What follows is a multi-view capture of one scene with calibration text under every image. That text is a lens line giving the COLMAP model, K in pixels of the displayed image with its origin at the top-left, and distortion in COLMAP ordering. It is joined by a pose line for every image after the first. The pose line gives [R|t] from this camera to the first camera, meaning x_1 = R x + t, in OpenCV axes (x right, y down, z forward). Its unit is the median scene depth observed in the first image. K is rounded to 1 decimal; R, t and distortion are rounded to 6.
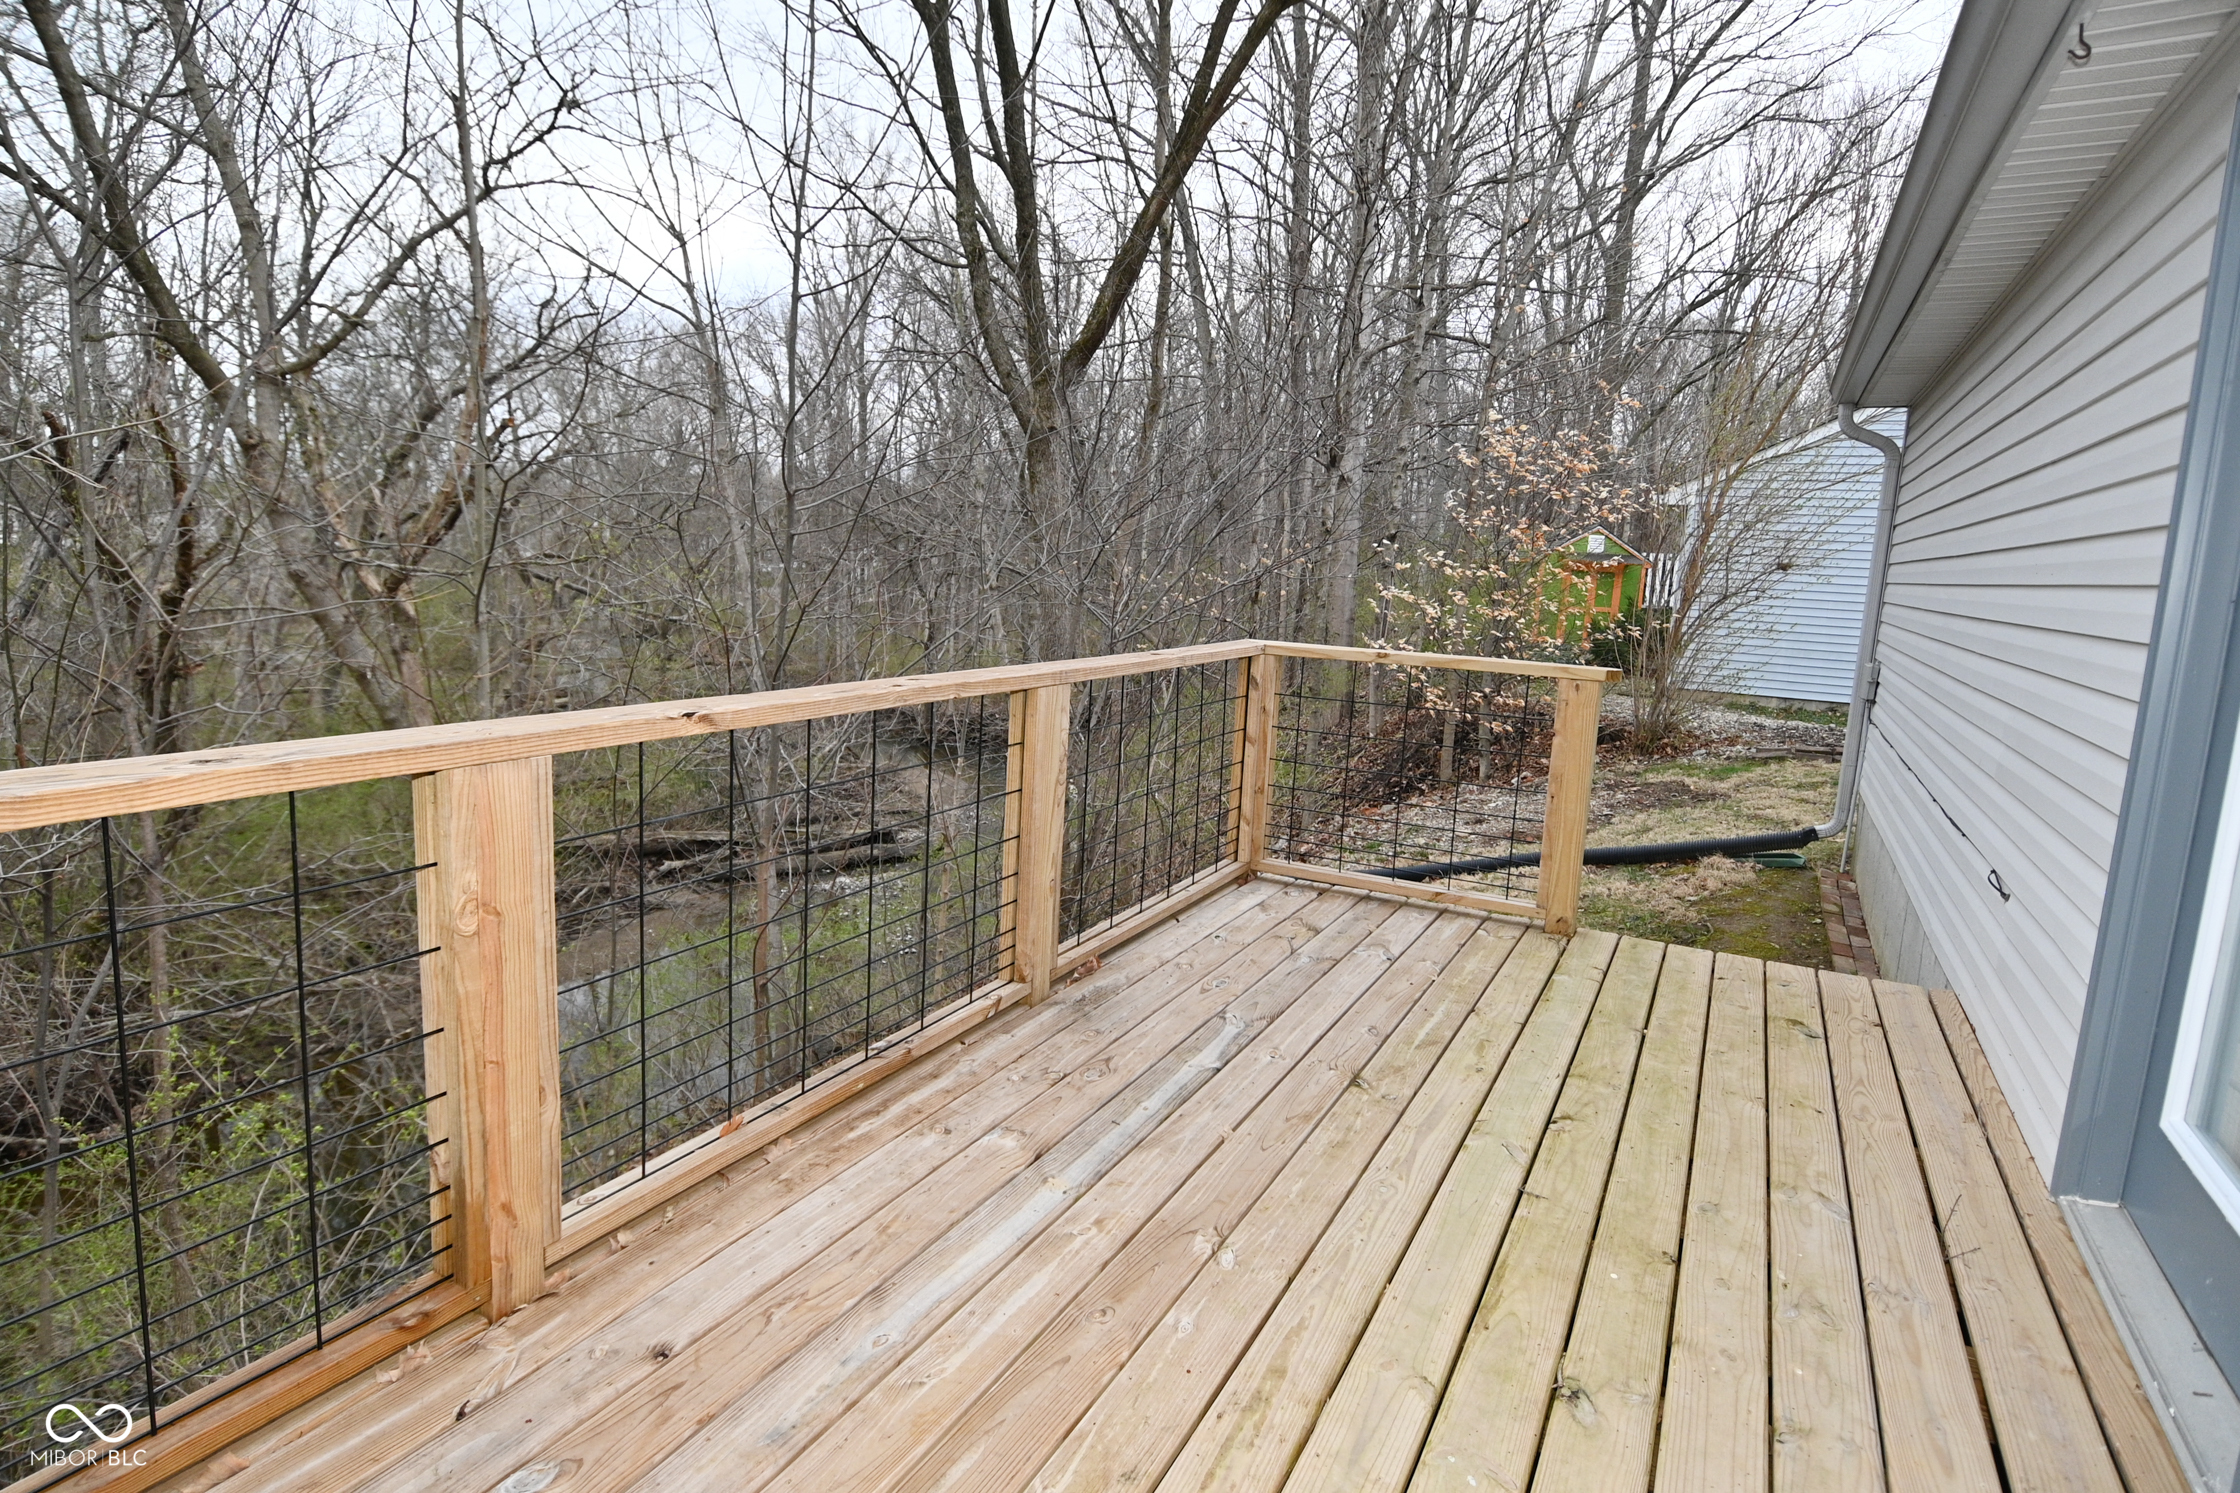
lens RADIAL K [[1172.3, 0, 1121.0], [0, 1172.3, 724.7], [0, 0, 1]] dist [0.018116, -0.031717]
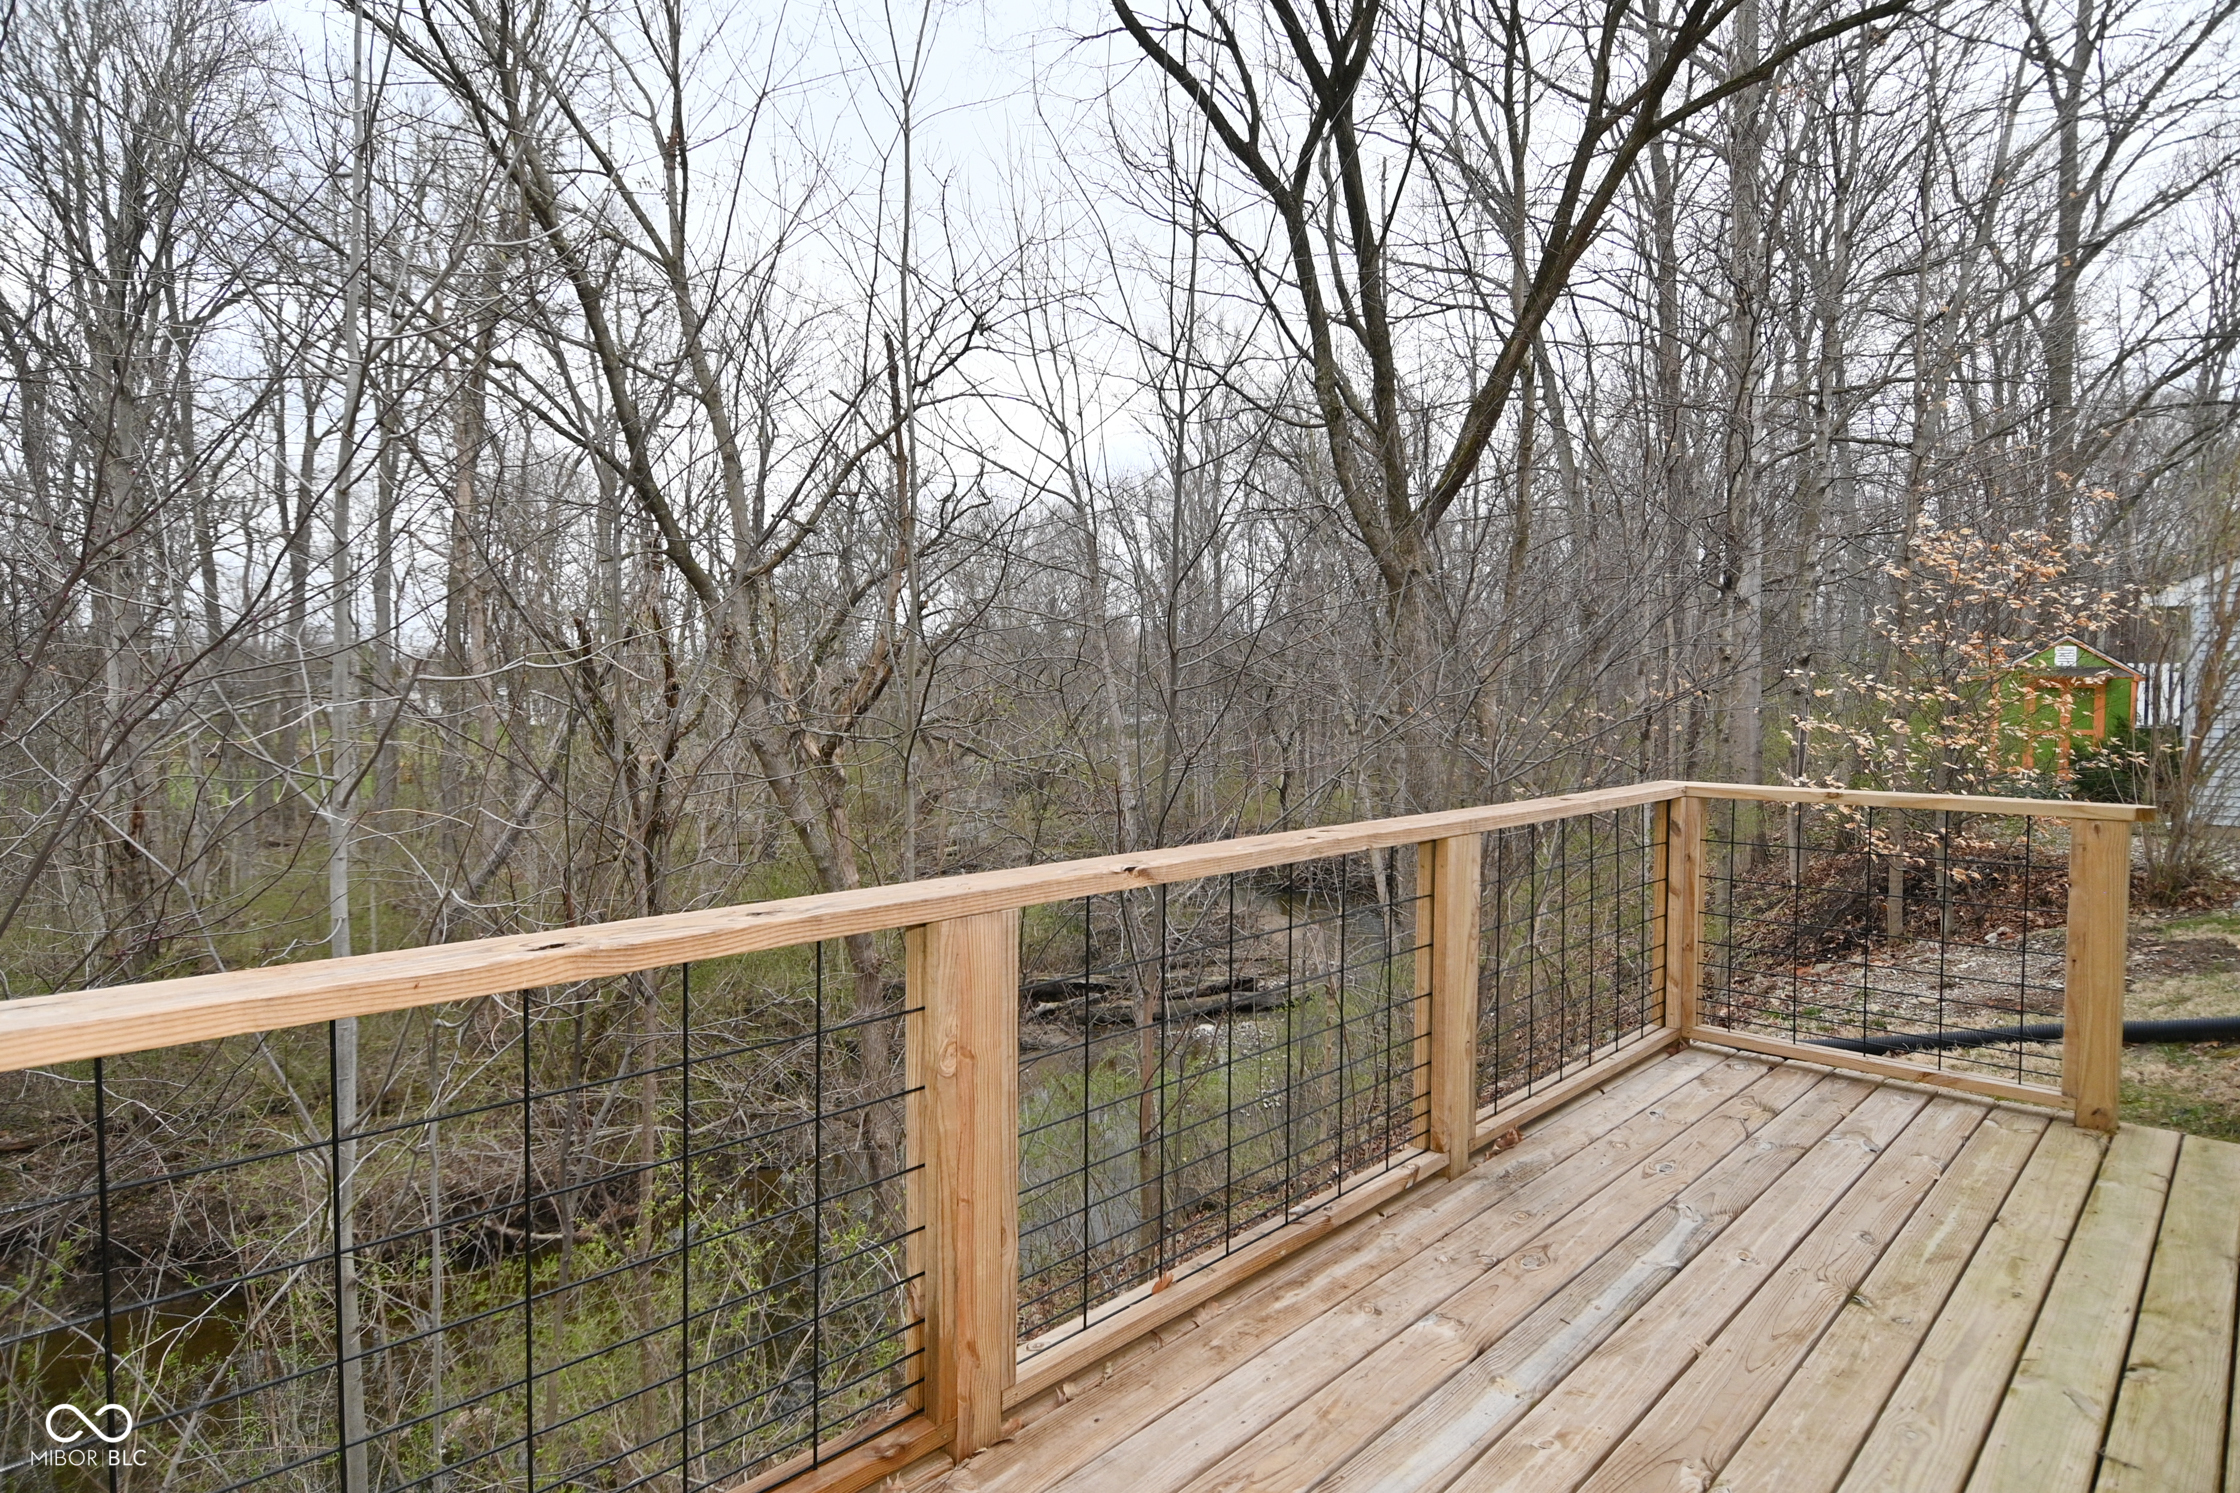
lens RADIAL K [[1172.3, 0, 1121.0], [0, 1172.3, 724.7], [0, 0, 1]] dist [0.018116, -0.031717]
pose [[0.956449, -0.037907, -0.289429, -0.016400], [0.001986, 0.992354, -0.123407, -0.001888], [0.291894, 0.117458, 0.949211, -0.004067]]
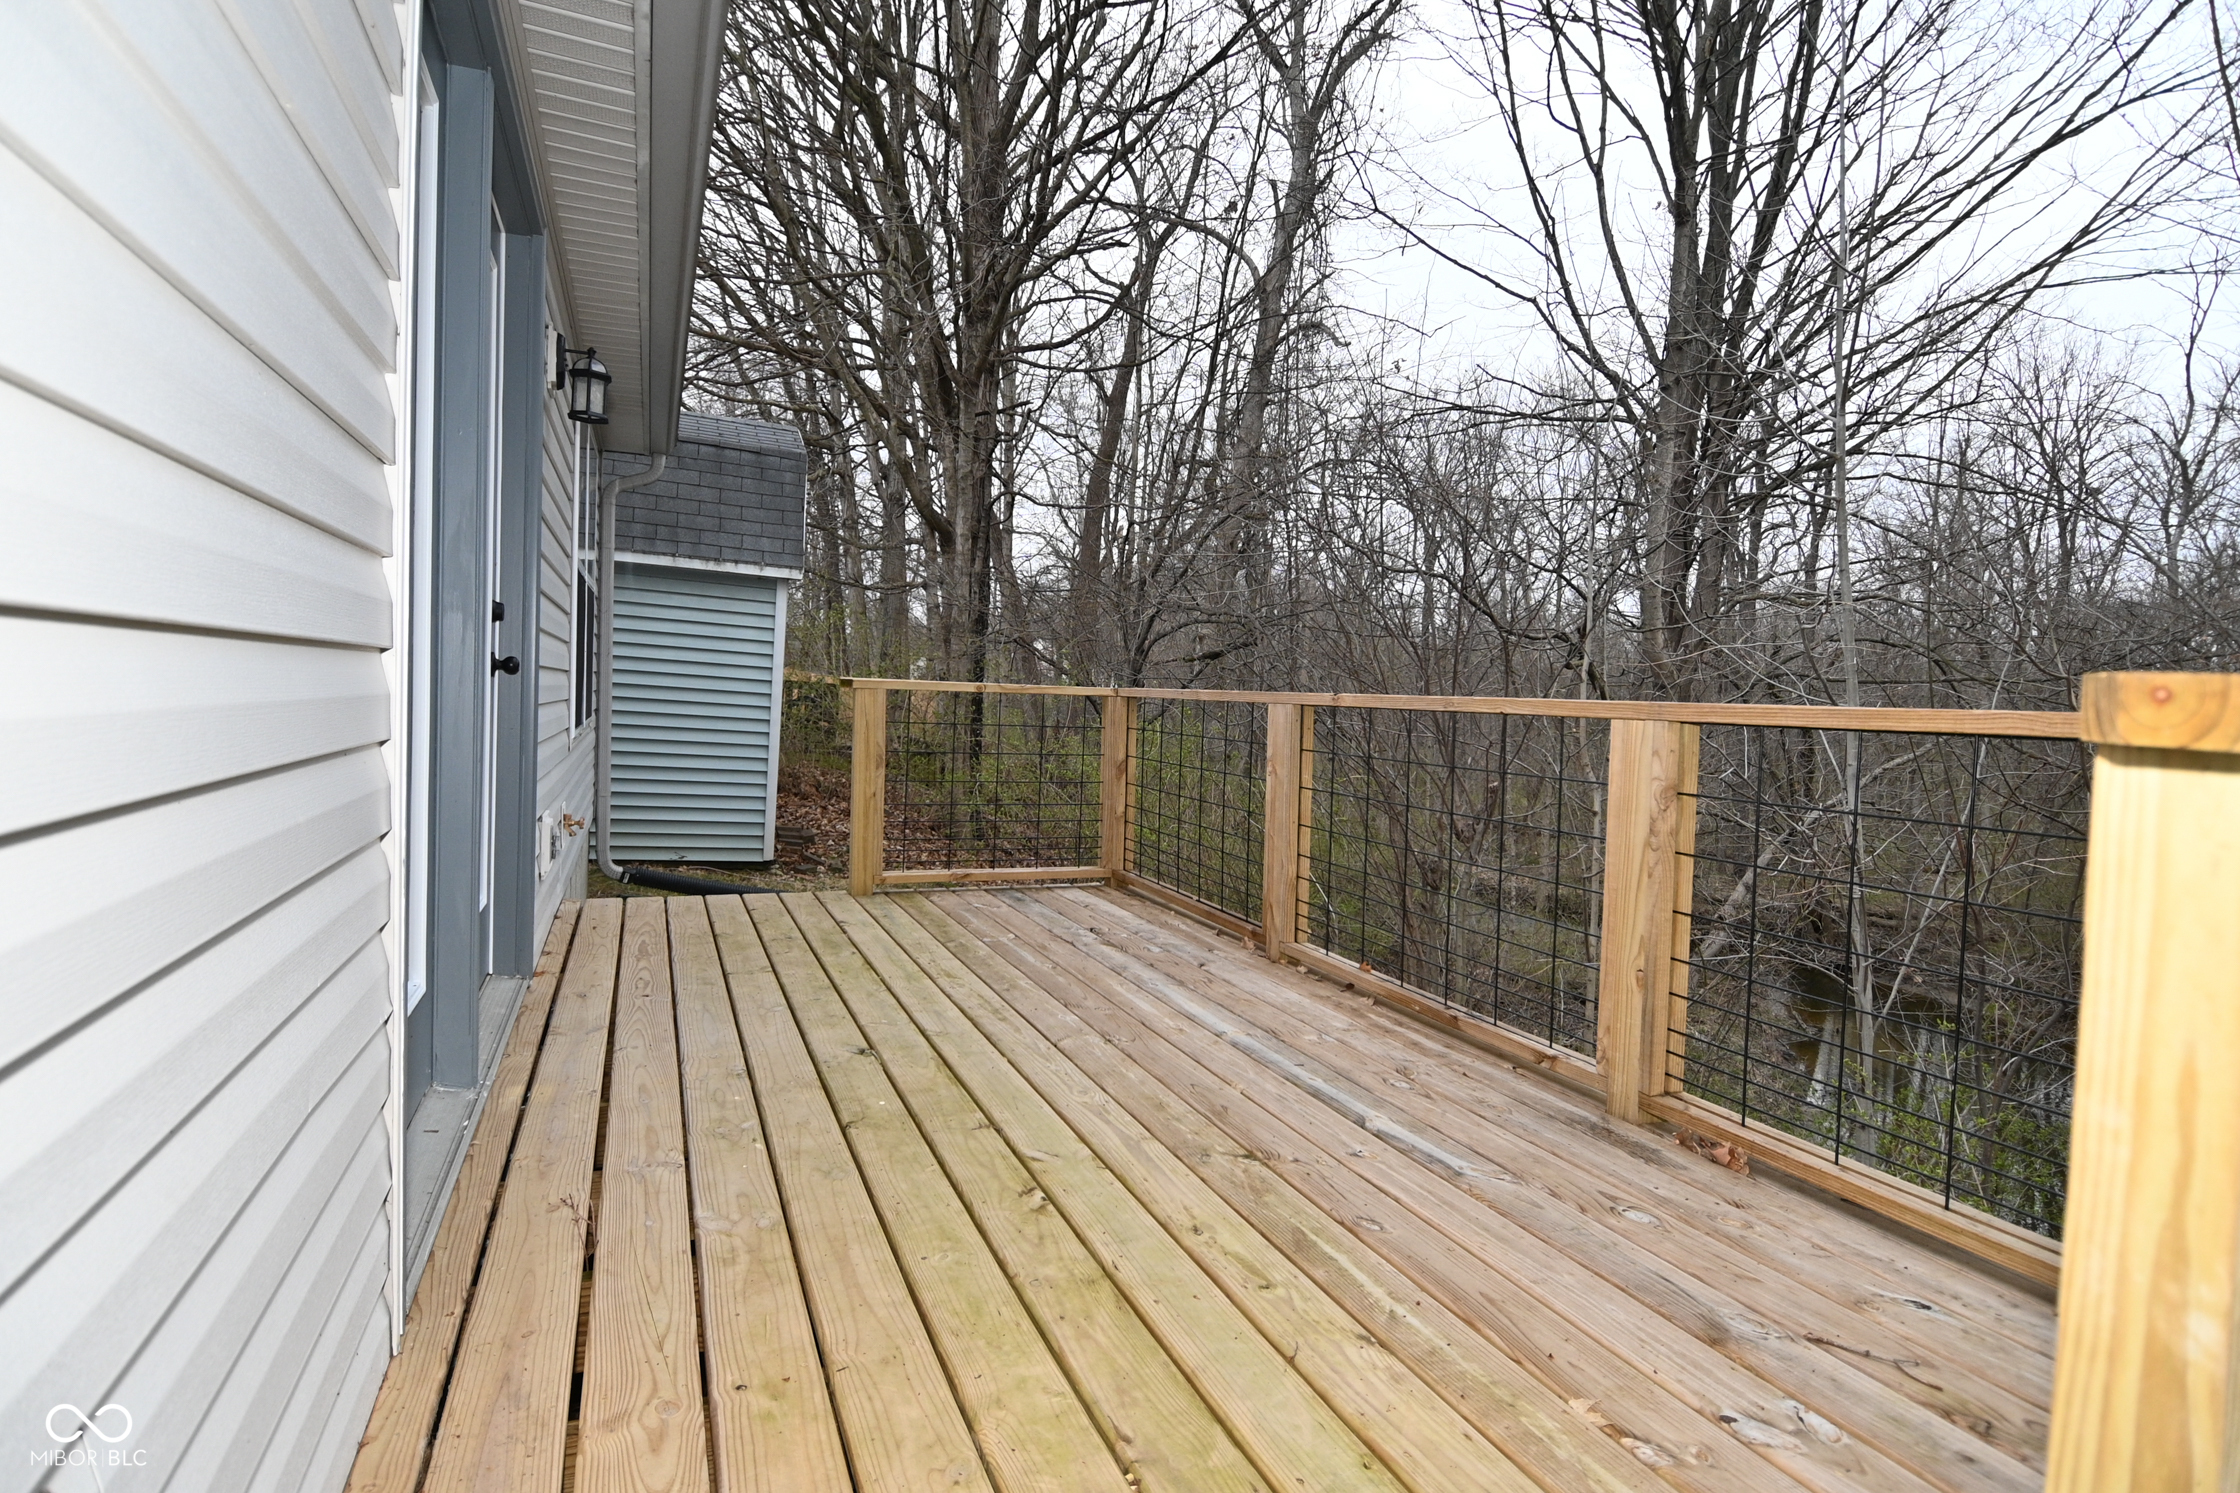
lens RADIAL K [[1172.3, 0, 1121.0], [0, 1172.3, 724.7], [0, 0, 1]] dist [0.018116, -0.031717]
pose [[-0.636764, -0.045601, -0.769709, 0.306316], [-0.172662, 0.981332, 0.084701, -0.013742], [0.751478, 0.186835, -0.632750, 0.475489]]
